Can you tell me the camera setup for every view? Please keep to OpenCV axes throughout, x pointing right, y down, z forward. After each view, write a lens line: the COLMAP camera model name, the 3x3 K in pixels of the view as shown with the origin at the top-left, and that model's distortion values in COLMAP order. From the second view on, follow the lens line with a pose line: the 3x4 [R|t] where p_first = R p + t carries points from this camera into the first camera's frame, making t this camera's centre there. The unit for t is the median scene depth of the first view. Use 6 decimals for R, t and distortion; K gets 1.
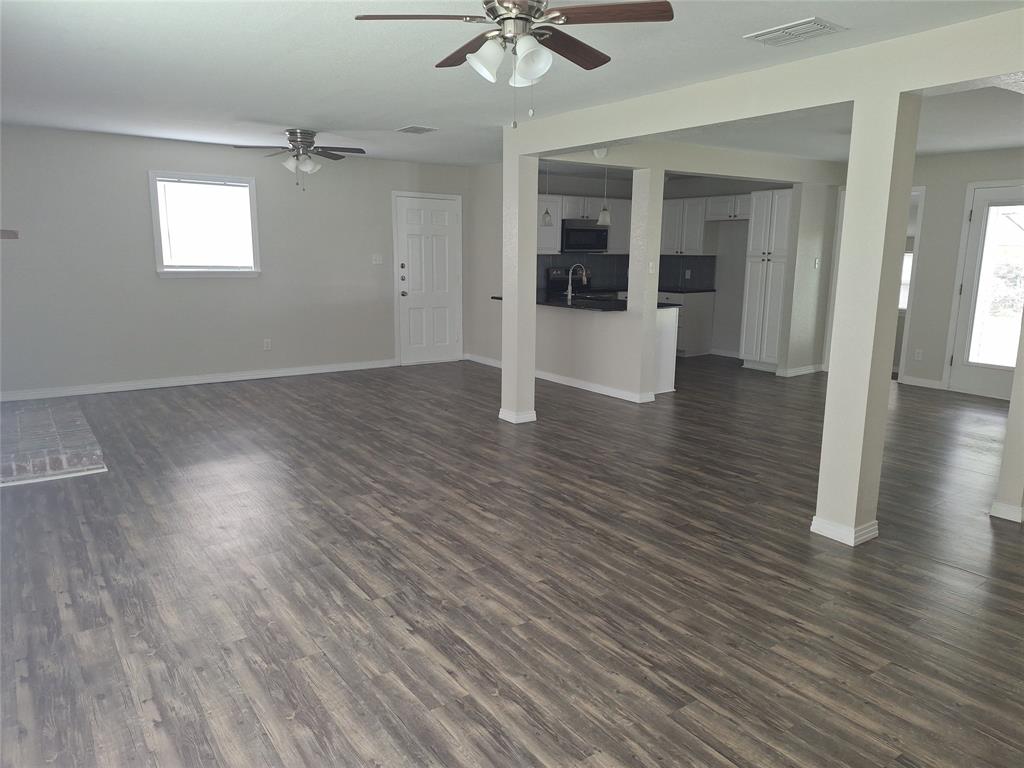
lens RADIAL K [[713.2, 0, 524.1], [0, 713.2, 386.0], [0, 0, 1]] dist [0.120211, -0.149672]
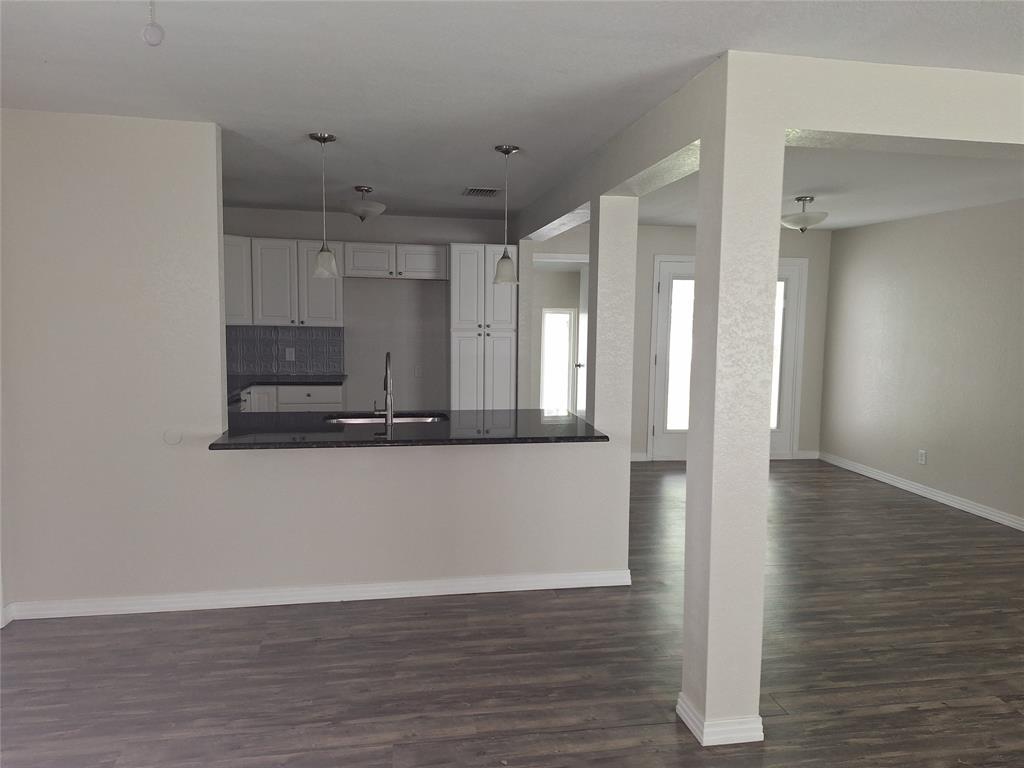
lens RADIAL K [[704.5, 0, 512.0], [0, 704.5, 384.0], [0, 0, 1]] dist [-0.000944, -0.000588]
pose [[0.440225, -0.094780, 0.892871, -0.612396], [0.157183, 0.987192, 0.027295, -0.272330], [-0.884022, 0.128328, 0.449484, 1.275154]]
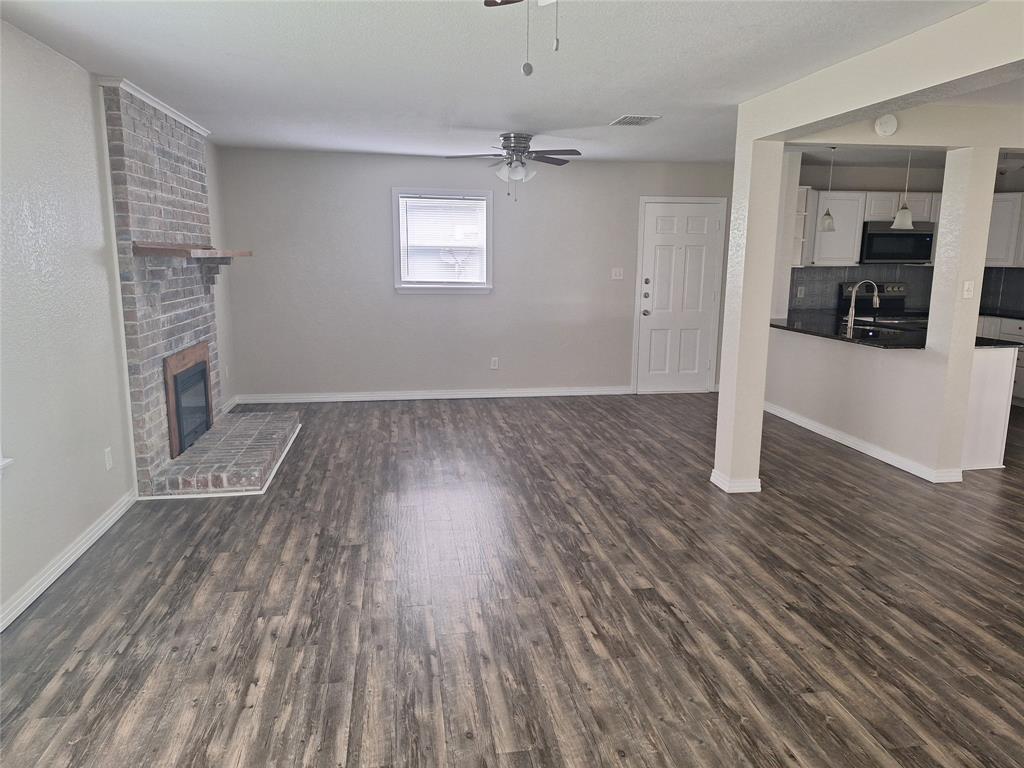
lens RADIAL K [[712.7, 0, 512.0], [0, 712.7, 384.0], [0, 0, 1]] dist [0.075933, -0.079989]
pose [[0.895544, 0.075098, -0.438591, 0.151074], [-0.080870, 0.996709, 0.005536, -0.067287], [0.437563, 0.030511, 0.898670, 0.292854]]
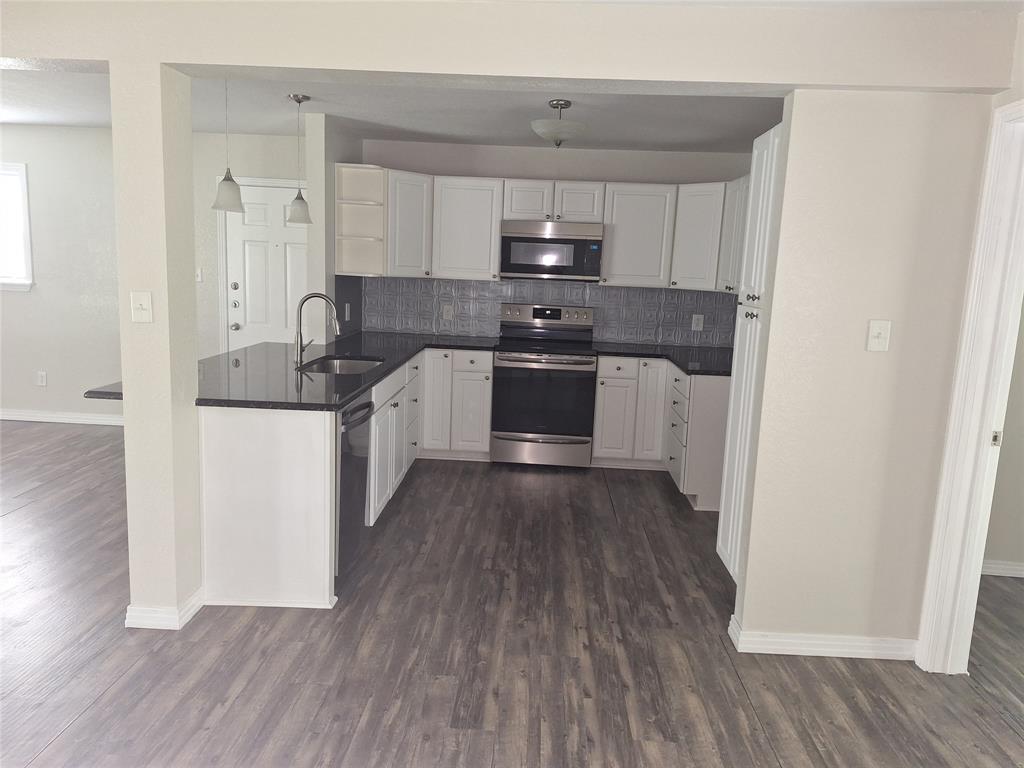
lens RADIAL K [[711.0, 0, 512.0], [0, 711.0, 384.0], [0, 0, 1]] dist [0.074659, -0.001700]
pose [[0.793667, 0.122619, -0.595867, 0.908529], [-0.149514, 0.988750, 0.004322, -0.235122], [0.589694, 0.085660, 0.803072, 1.226342]]
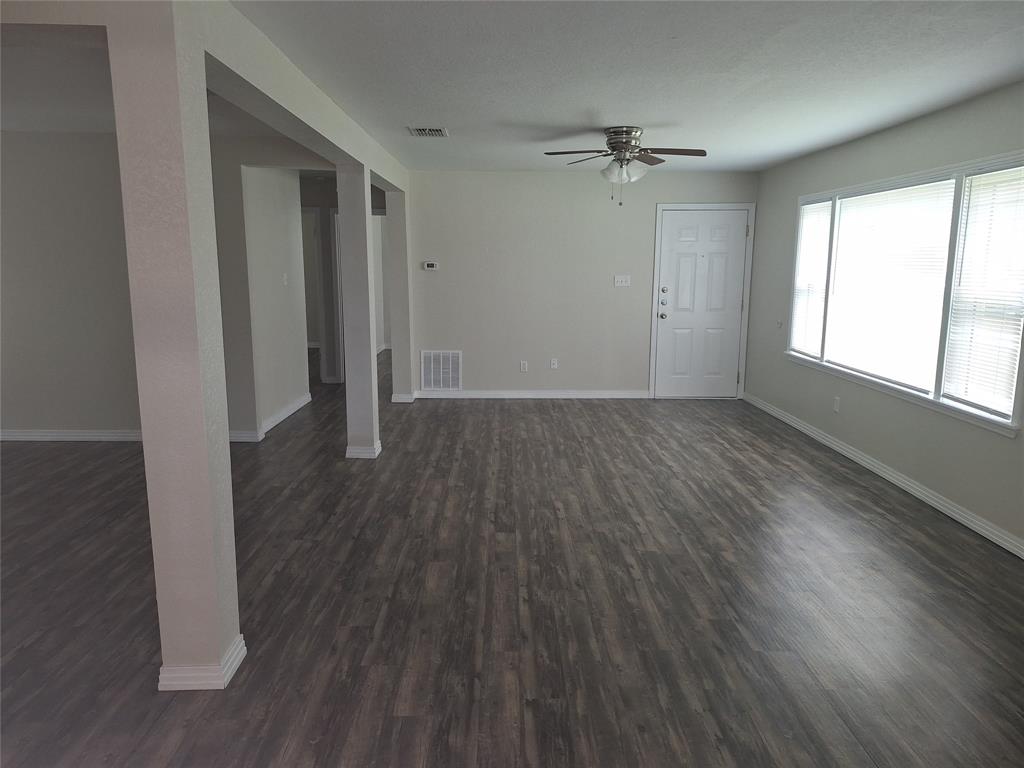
lens RADIAL K [[712.7, 0, 512.0], [0, 712.7, 384.0], [0, 0, 1]] dist [0.075933, -0.079989]
pose [[-0.822168, -0.115131, 0.557480, -0.537970], [0.088890, 0.941354, 0.325503, -0.336889], [-0.562262, 0.317172, -0.763717, 1.673752]]
